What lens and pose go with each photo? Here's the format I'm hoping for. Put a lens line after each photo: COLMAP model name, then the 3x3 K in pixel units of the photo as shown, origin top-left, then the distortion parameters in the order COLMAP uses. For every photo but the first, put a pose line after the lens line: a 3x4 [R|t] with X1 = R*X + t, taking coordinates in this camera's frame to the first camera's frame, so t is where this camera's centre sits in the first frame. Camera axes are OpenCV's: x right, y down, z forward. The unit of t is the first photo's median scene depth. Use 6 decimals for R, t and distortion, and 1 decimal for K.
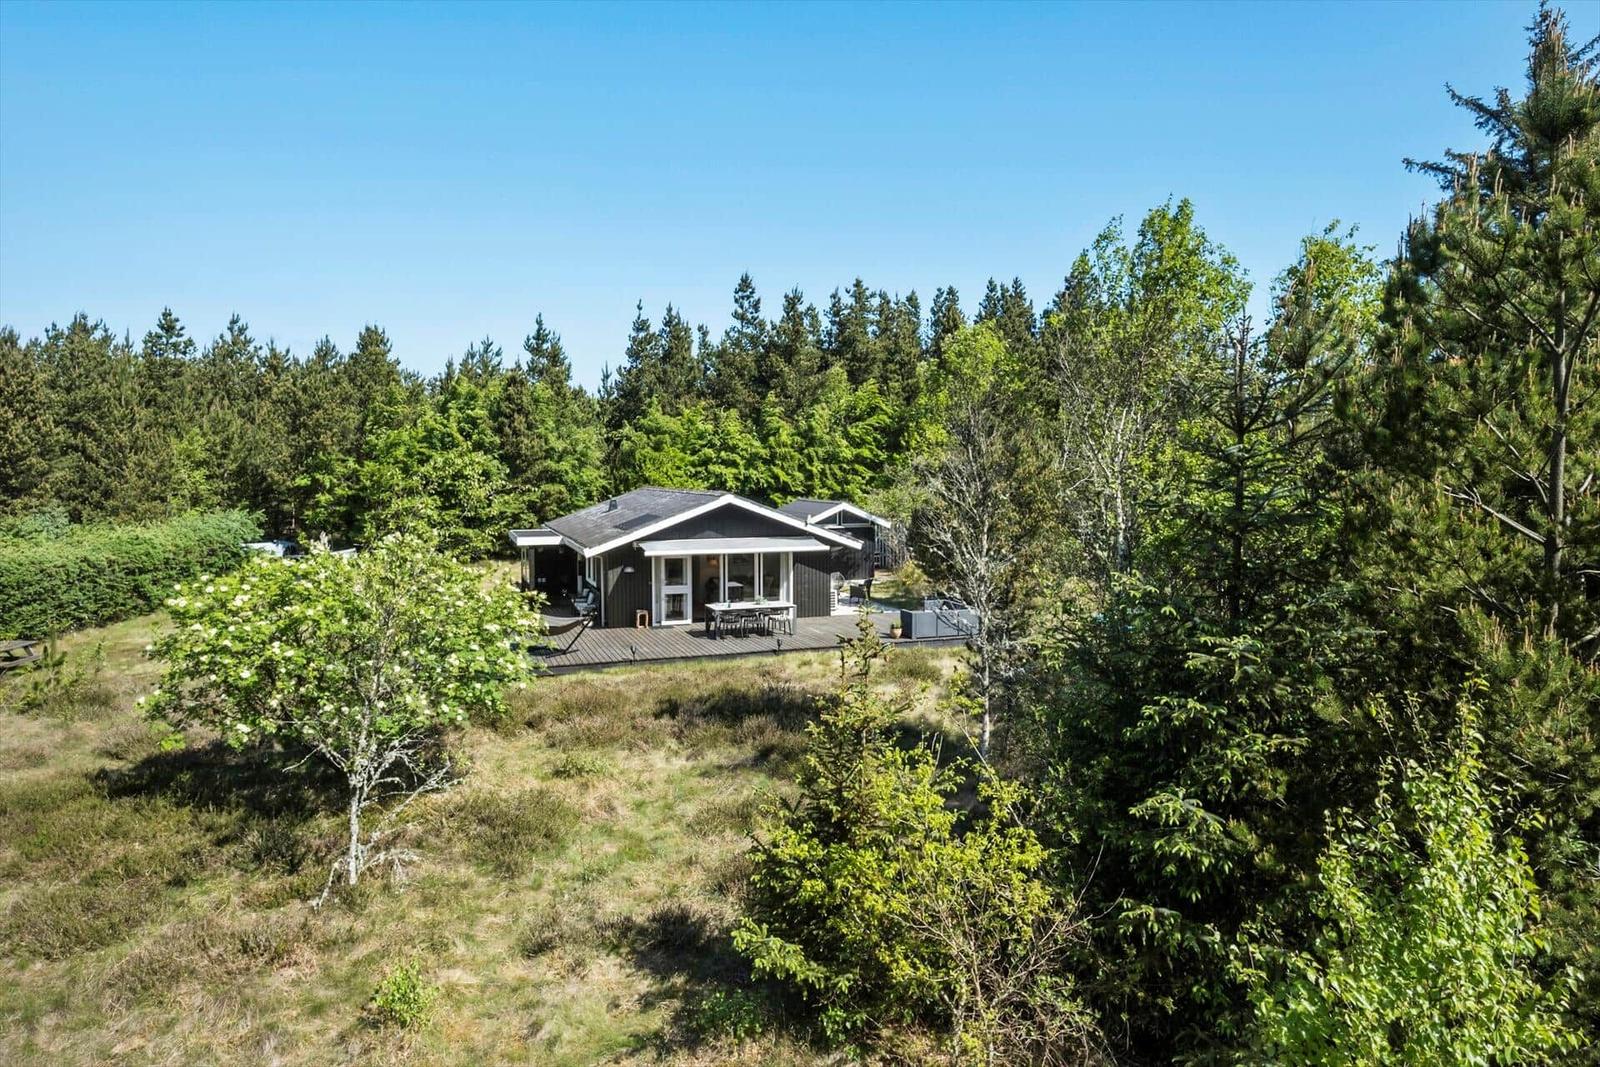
lens RADIAL K [[996.9, 0, 800.0], [0, 996.9, 533.5], [0, 0, 1]] dist [0.001955, 0.002490]
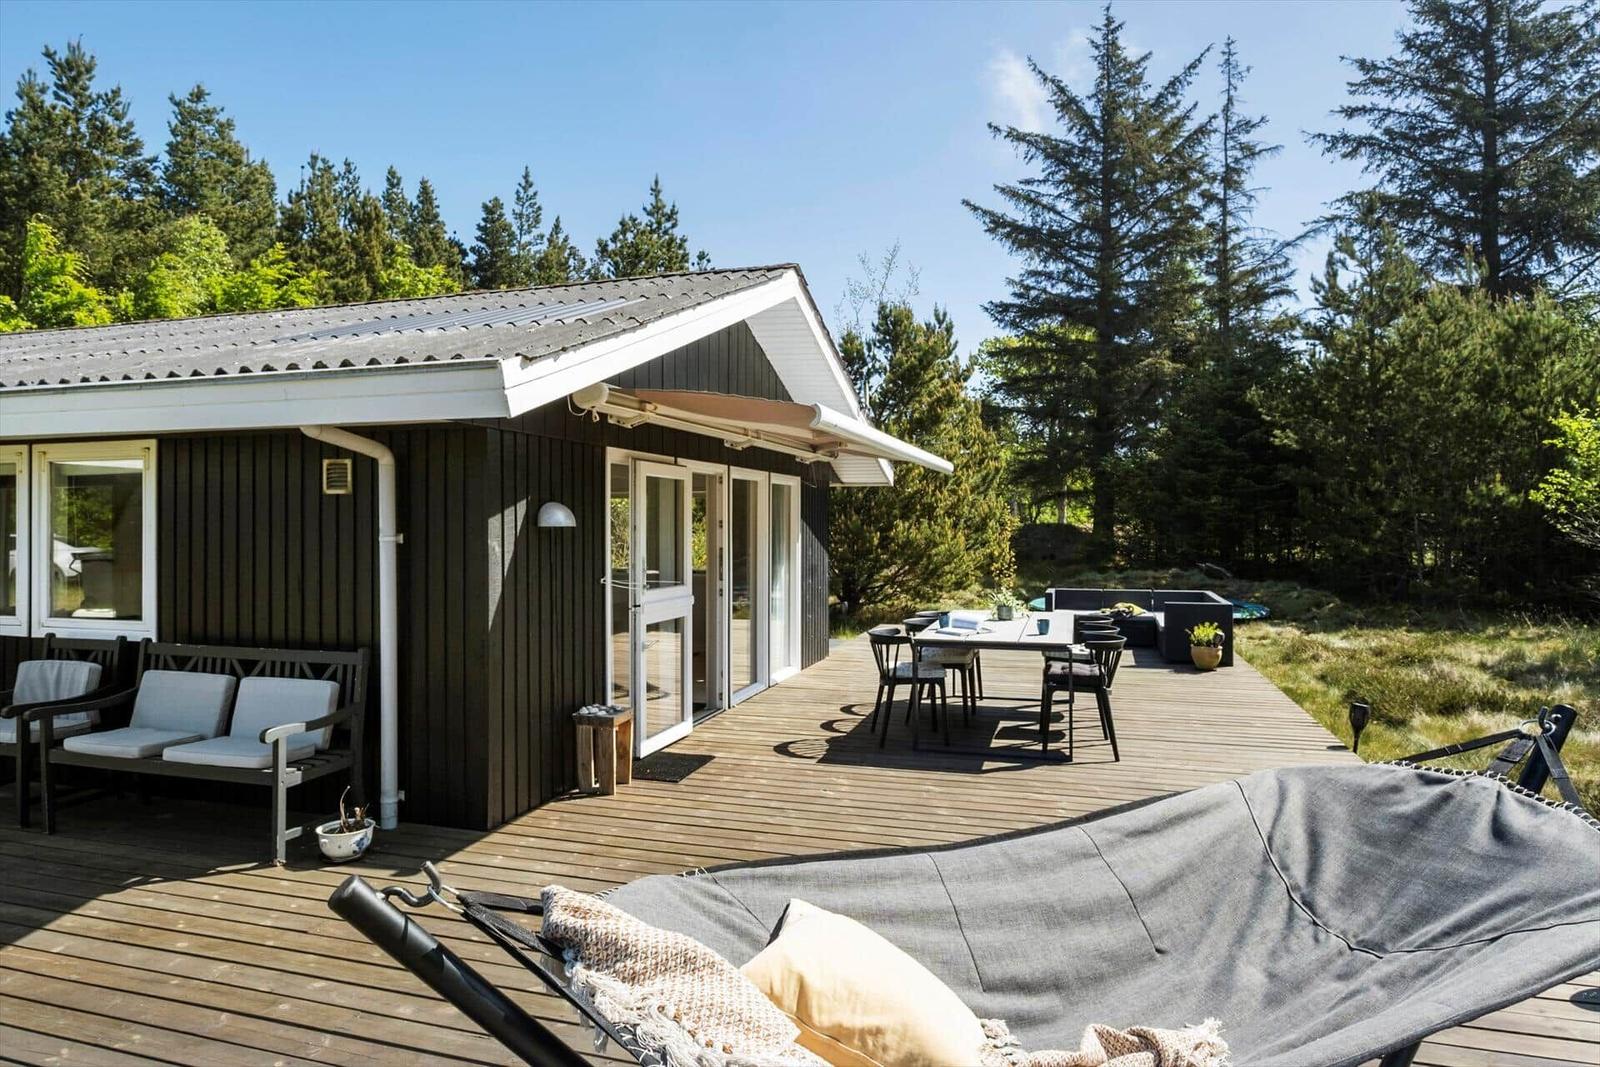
lens RADIAL K [[996.9, 0, 800.0], [0, 996.9, 533.5], [0, 0, 1]] dist [0.001955, 0.002490]
pose [[0.604092, -0.004638, 0.796901, -0.186649], [0.029522, 0.999427, -0.016563, 0.019599], [-0.796368, 0.033532, 0.603883, 0.412236]]
